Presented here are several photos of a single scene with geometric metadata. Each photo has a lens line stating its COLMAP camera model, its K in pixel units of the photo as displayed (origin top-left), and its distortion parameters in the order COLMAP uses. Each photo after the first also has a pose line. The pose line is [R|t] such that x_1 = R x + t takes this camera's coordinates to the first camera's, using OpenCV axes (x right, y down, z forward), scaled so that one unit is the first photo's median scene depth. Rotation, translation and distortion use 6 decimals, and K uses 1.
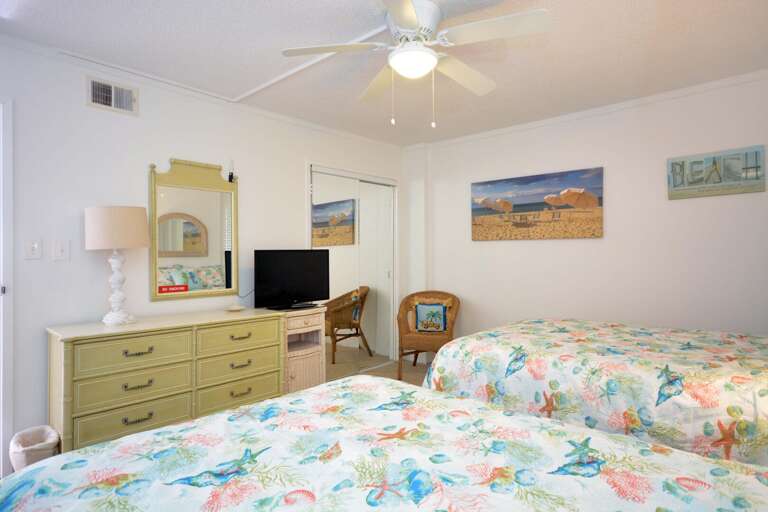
lens RADIAL K [[426.0, 0, 384.0], [0, 426.0, 256.0], [0, 0, 1]] dist [0.000934, 0.001122]
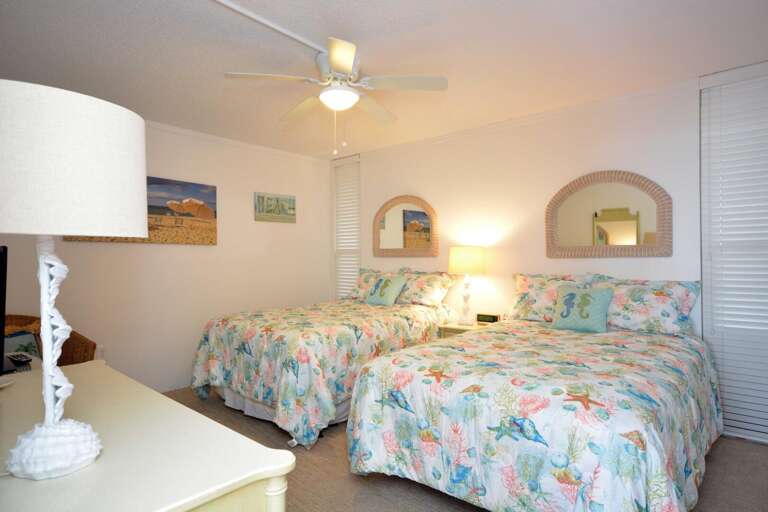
lens RADIAL K [[426.0, 0, 384.0], [0, 426.0, 256.0], [0, 0, 1]] dist [0.000934, 0.001122]
pose [[-0.019646, 0.015621, 0.999685, -0.692860], [0.006107, 0.999861, -0.015504, 0.008147], [-0.999788, 0.005800, -0.019739, 0.559275]]
